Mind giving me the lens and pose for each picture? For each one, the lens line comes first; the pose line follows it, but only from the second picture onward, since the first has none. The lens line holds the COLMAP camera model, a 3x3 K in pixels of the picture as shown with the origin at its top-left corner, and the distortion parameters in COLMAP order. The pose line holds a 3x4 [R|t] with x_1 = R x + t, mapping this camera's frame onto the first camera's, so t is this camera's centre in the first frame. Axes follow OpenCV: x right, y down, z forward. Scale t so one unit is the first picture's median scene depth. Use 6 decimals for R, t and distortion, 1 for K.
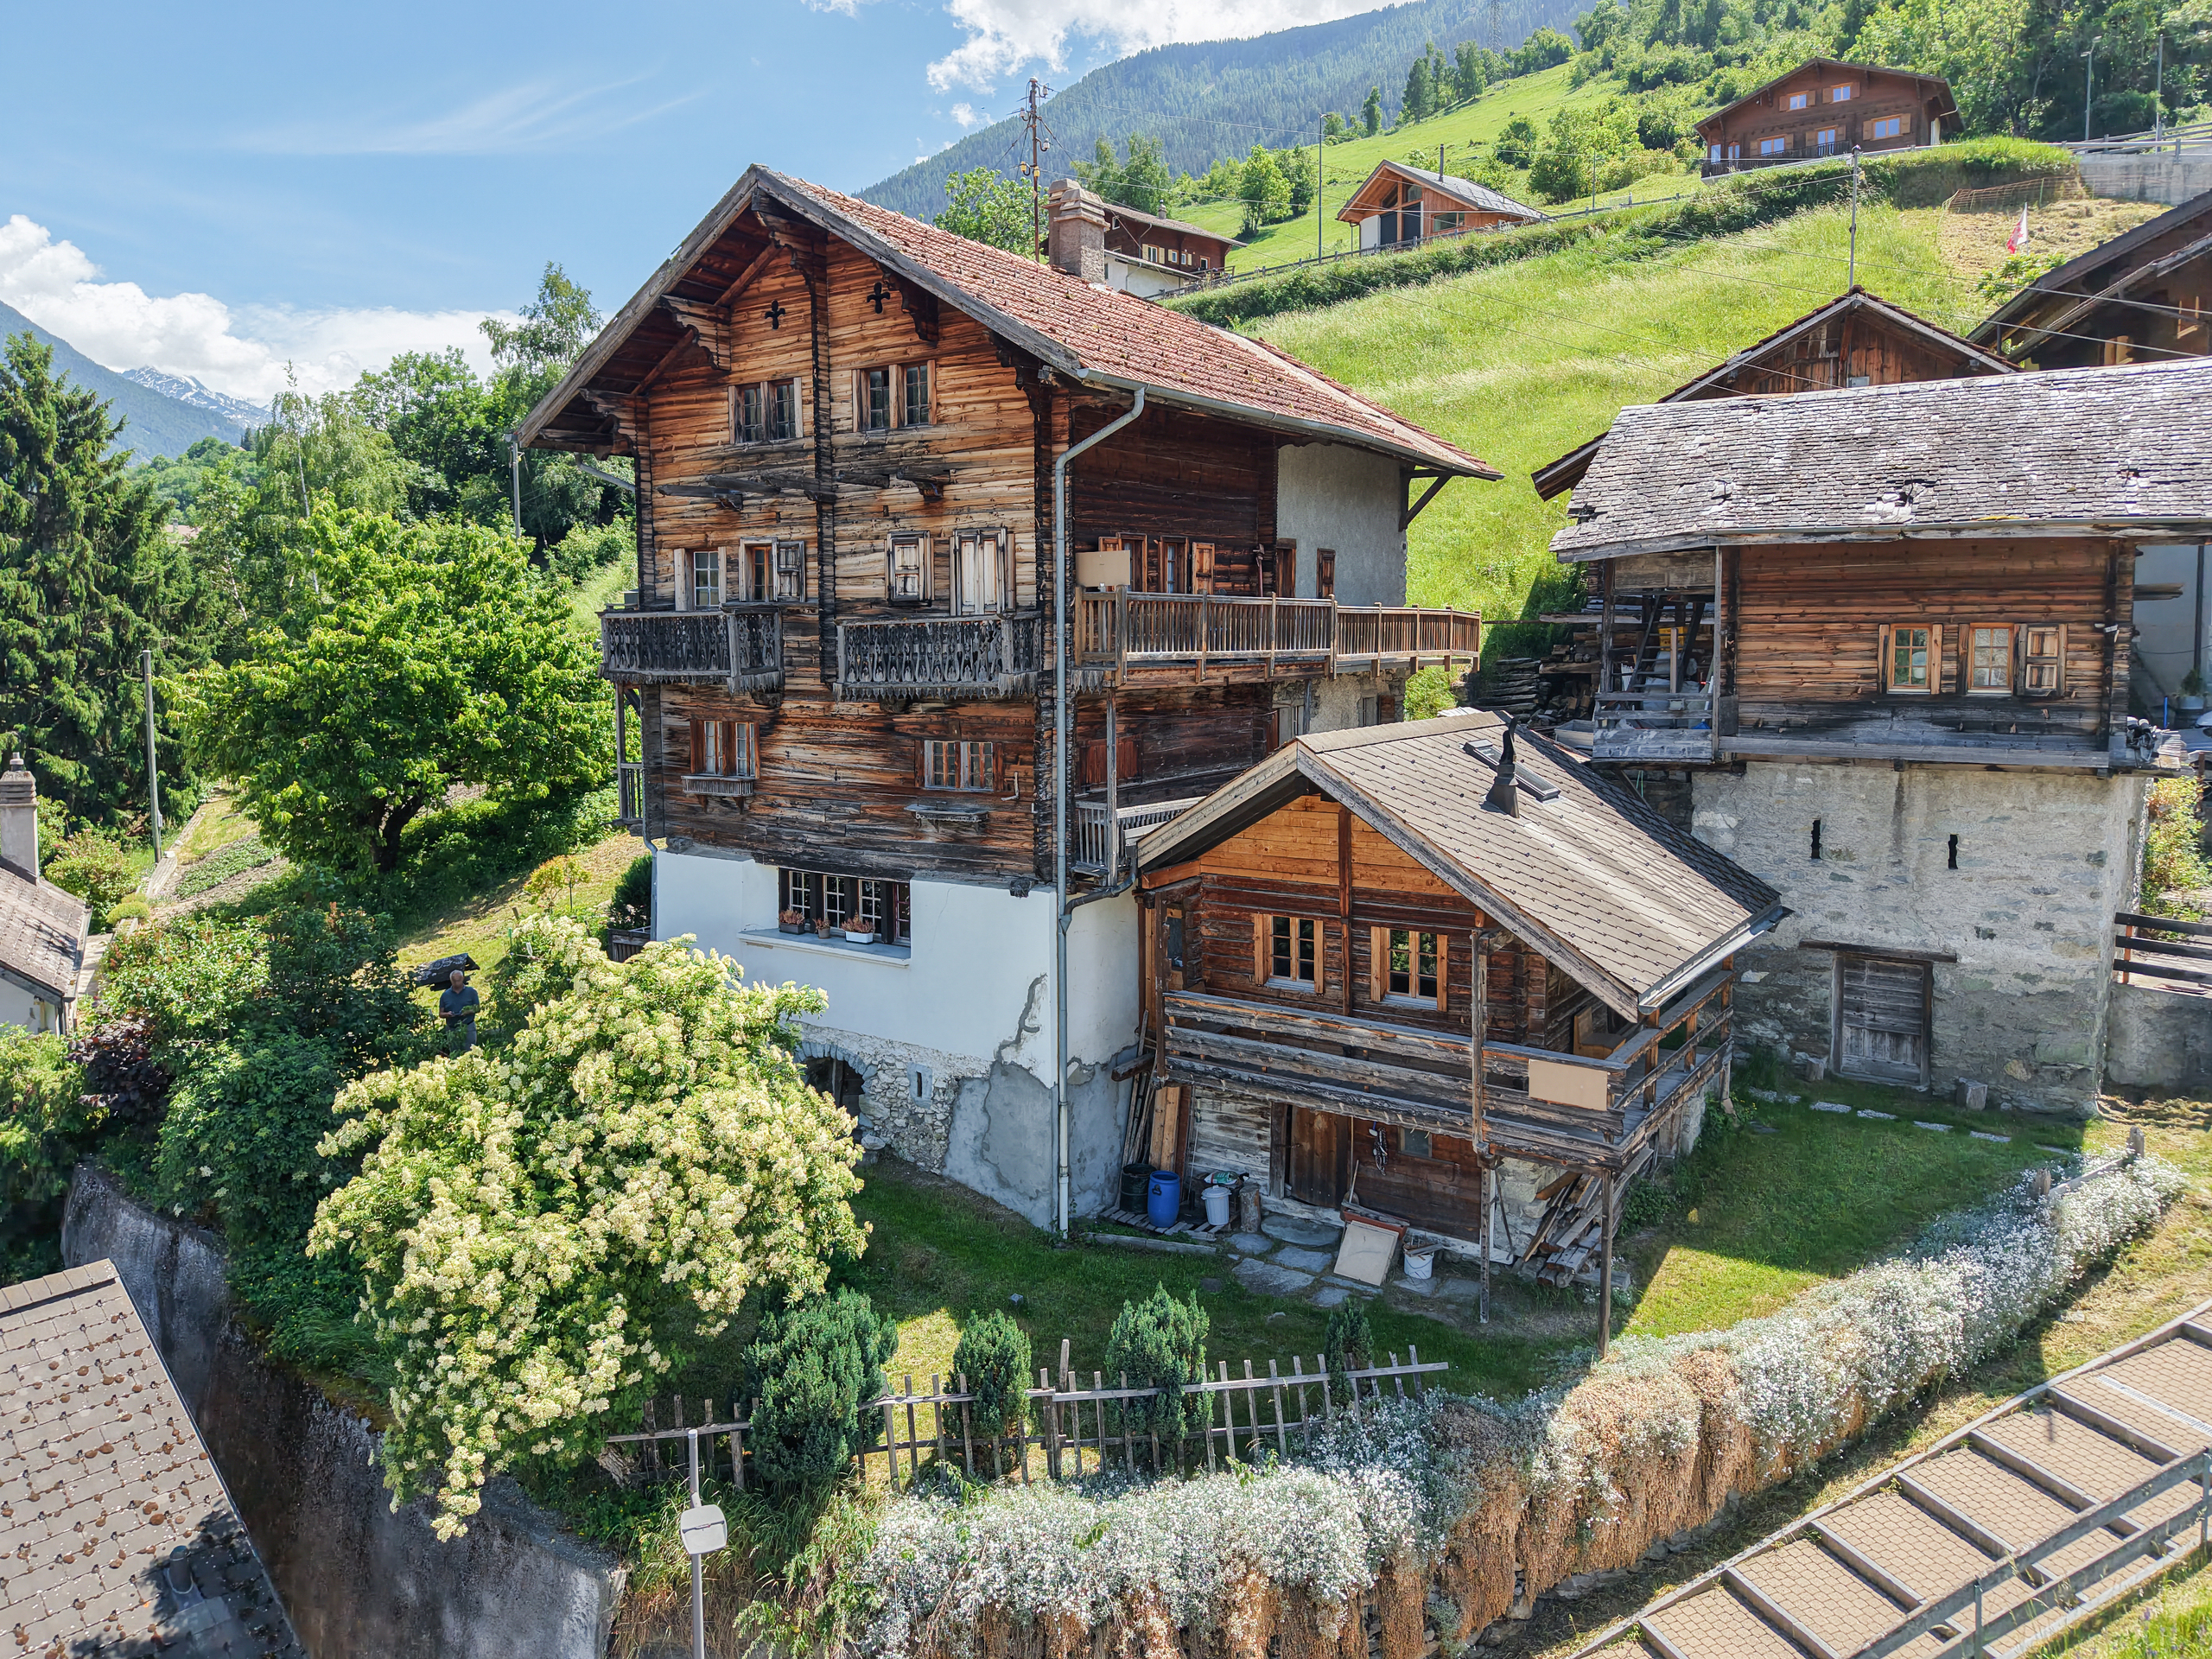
lens RADIAL K [[1511.6, 0, 1076.3], [0, 1511.6, 772.1], [0, 0, 1]] dist [0.038412, -0.038976]
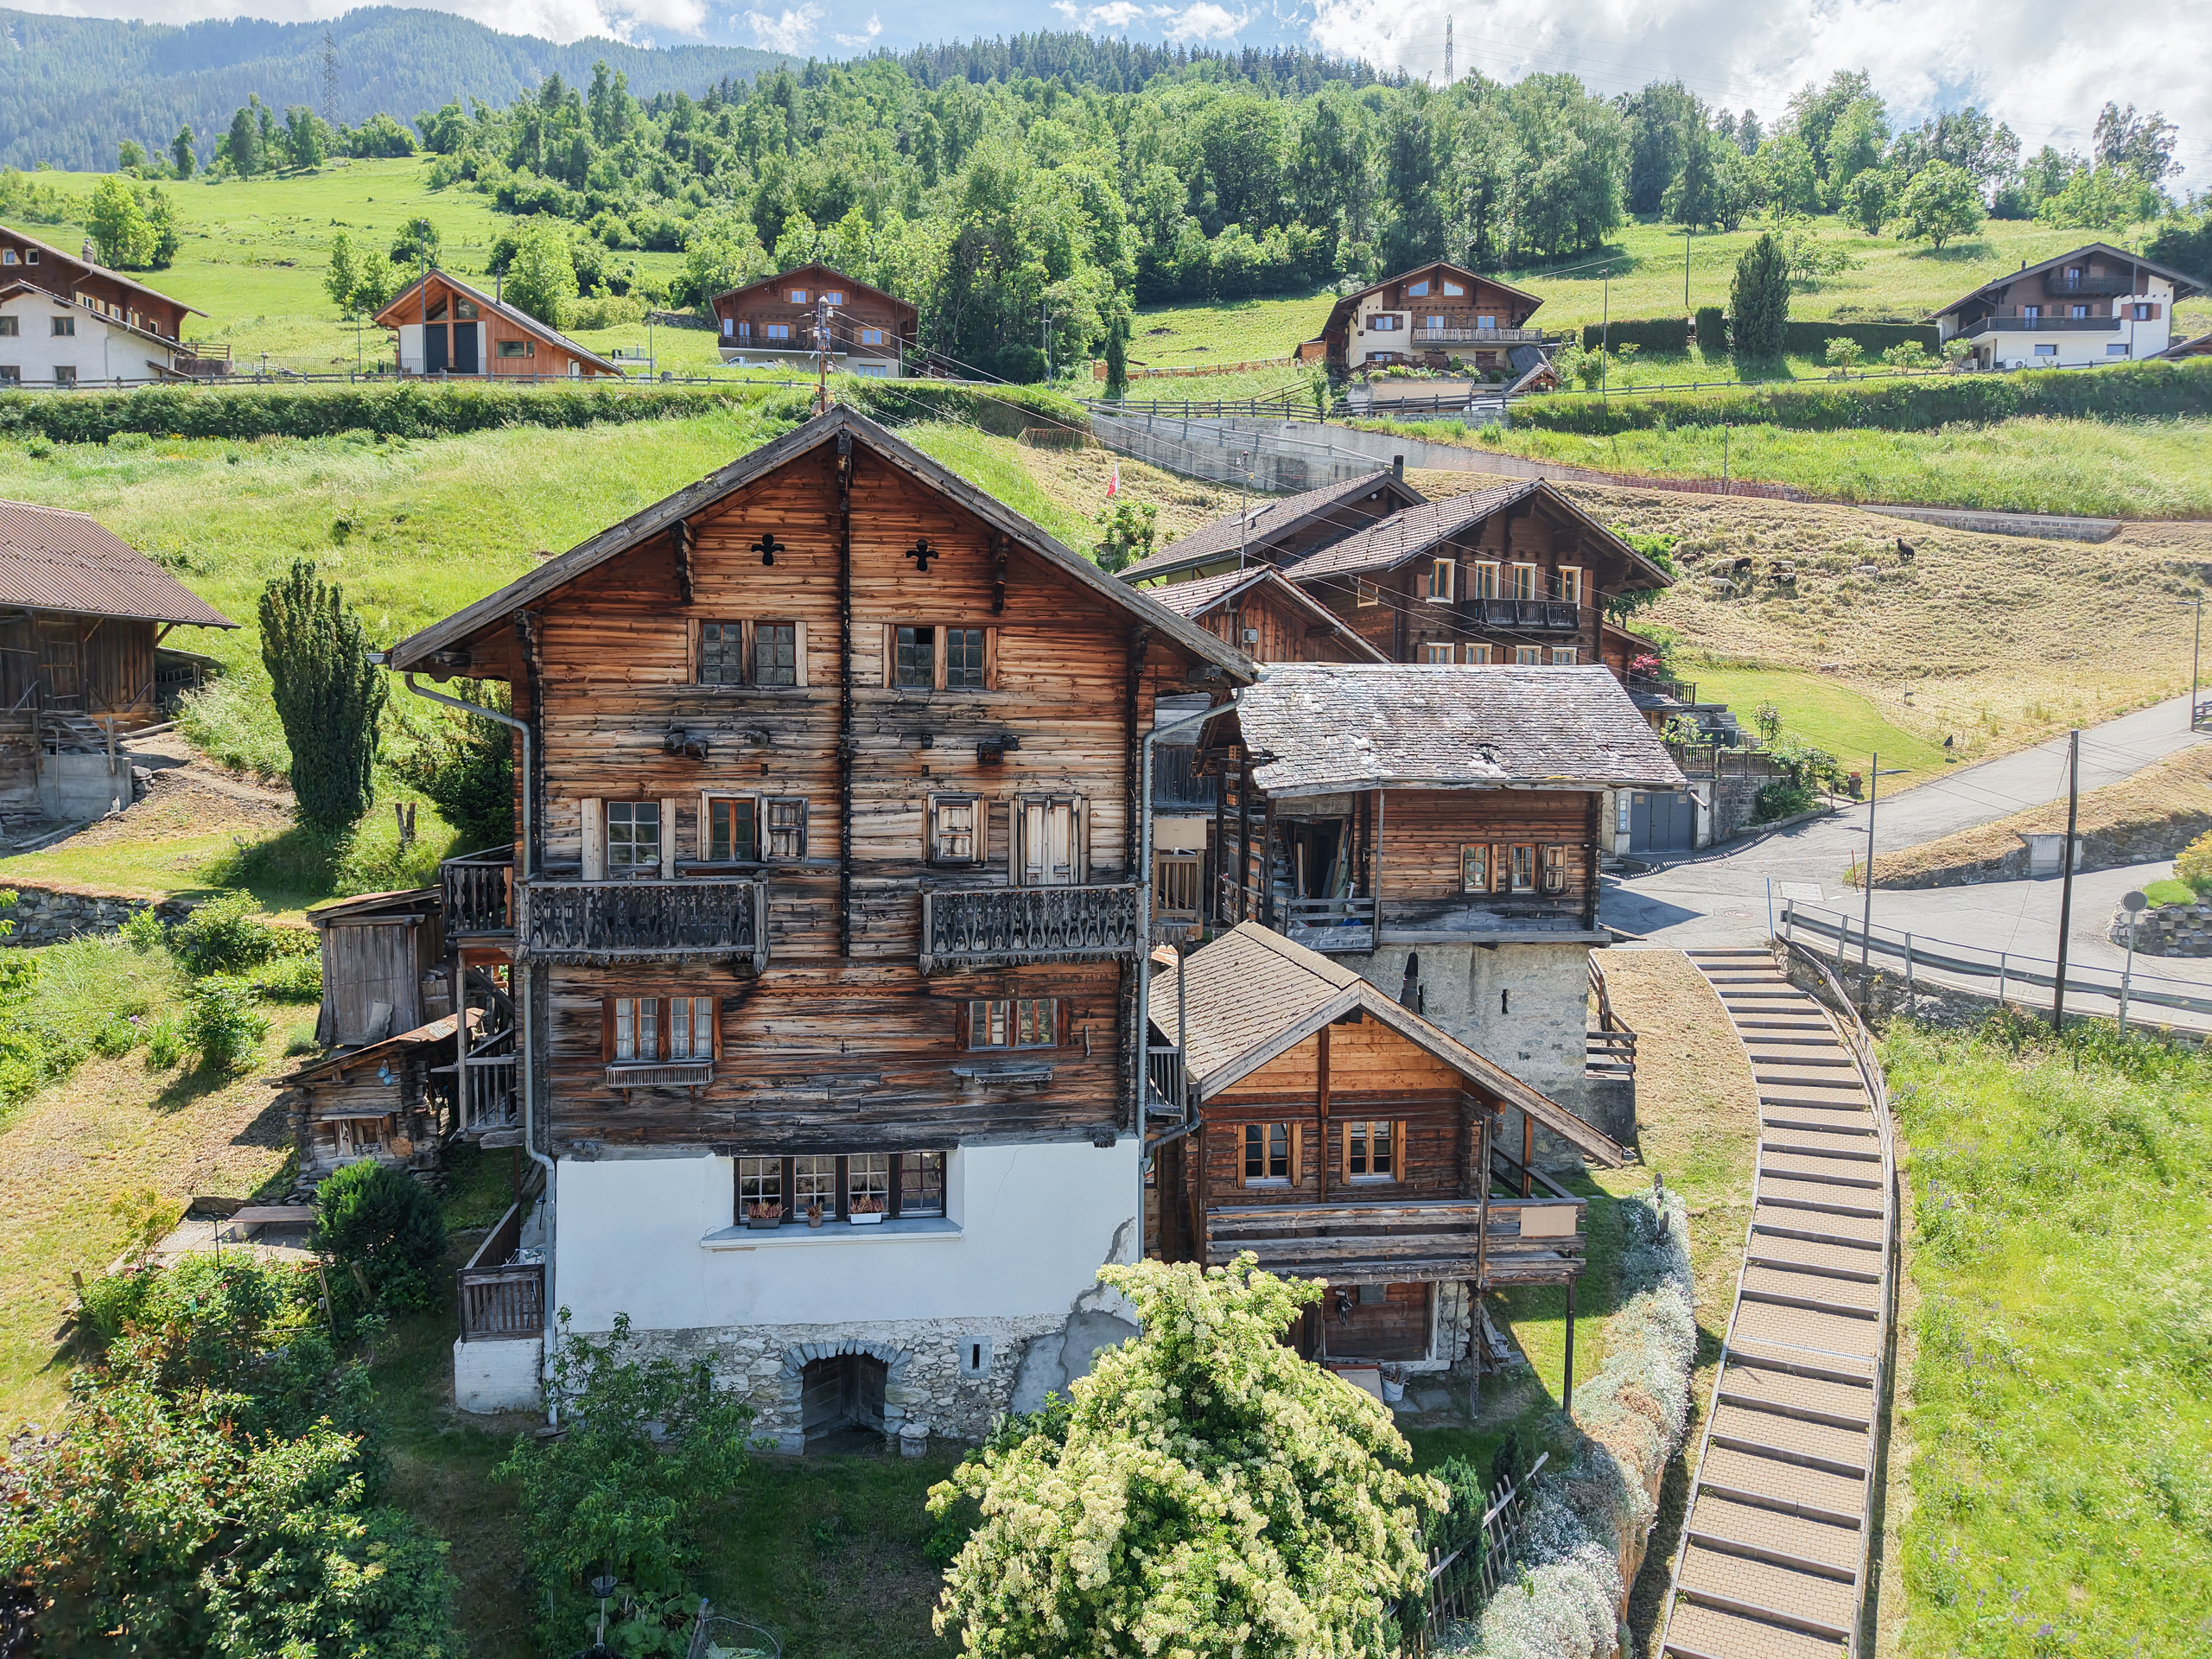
lens RADIAL K [[1532.8, 0, 1106.0], [0, 1532.8, 829.5], [0, 0, 1]] dist [0.035860, -0.038877]
pose [[0.730088, -0.029751, 0.682706, -0.709590], [0.053402, 0.998481, -0.013596, -0.114623], [-0.681264, 0.046384, 0.730567, 0.203729]]
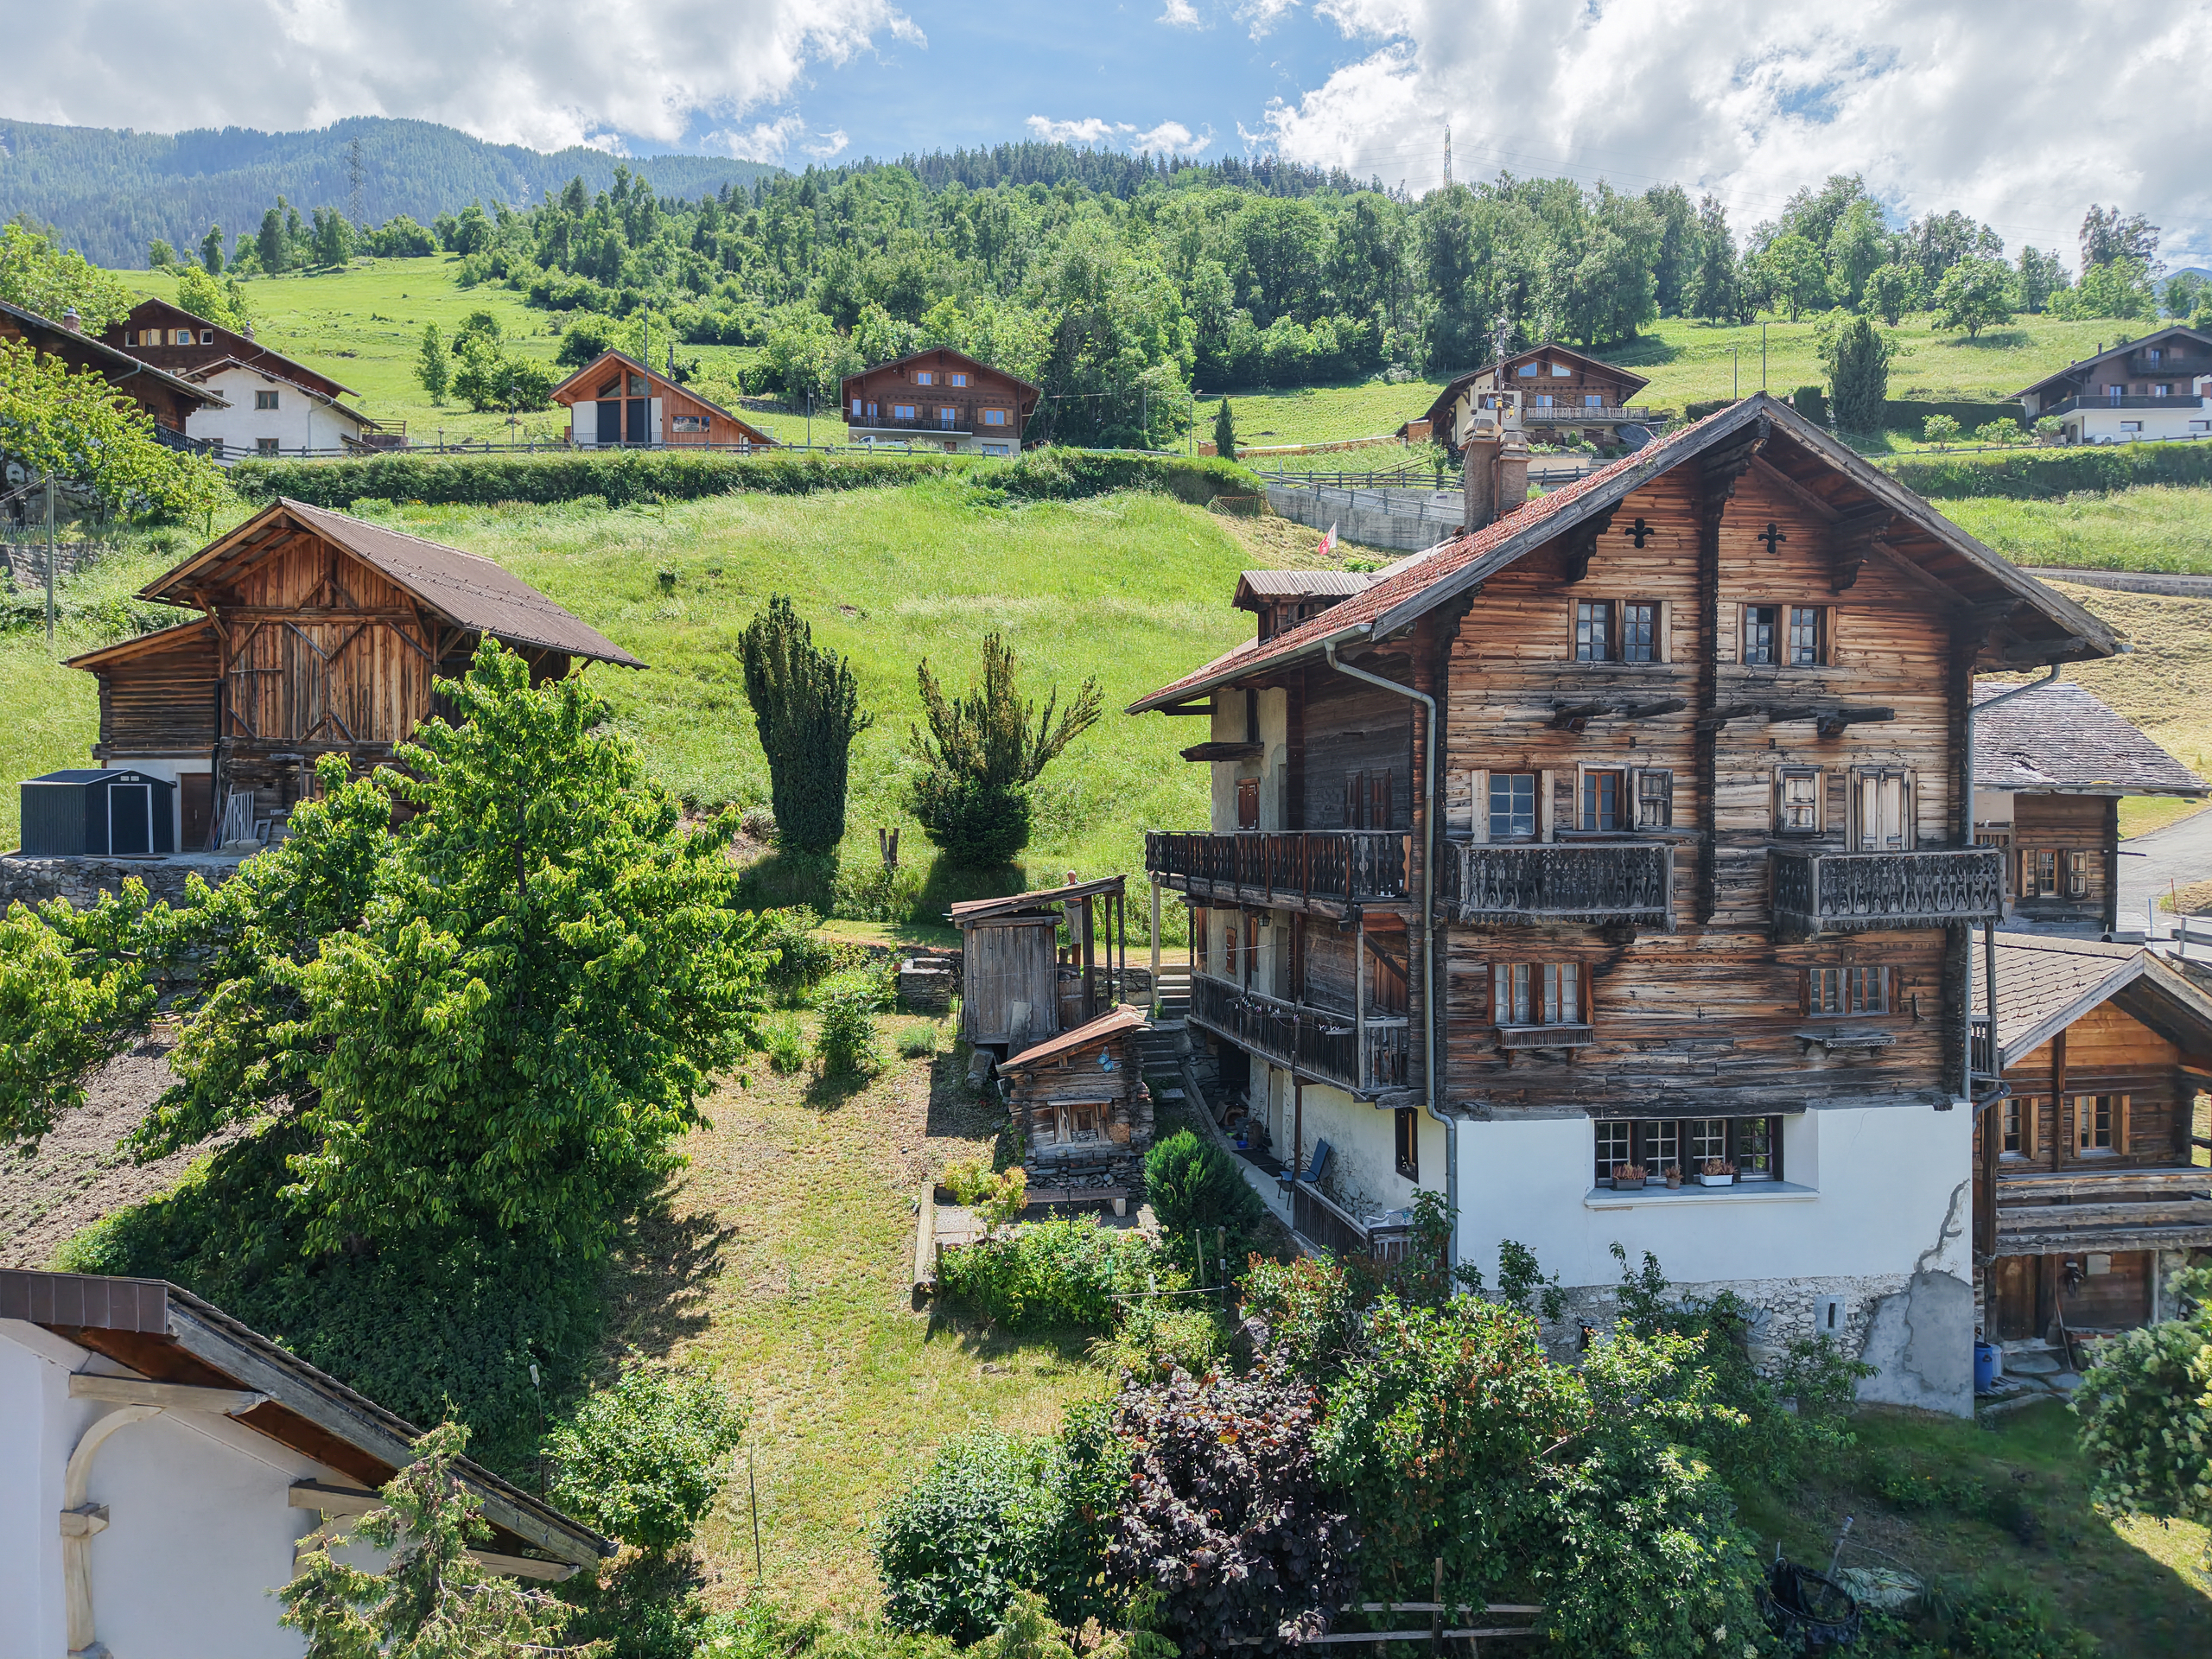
lens RADIAL K [[1517.5, 0, 1106.0], [0, 1517.5, 829.5], [0, 0, 1]] dist [0.036944, -0.043578]
pose [[0.713806, 0.002834, 0.700338, -1.149480], [0.062163, 0.995788, -0.067388, -0.074455], [-0.697579, 0.091637, 0.710623, 0.588869]]
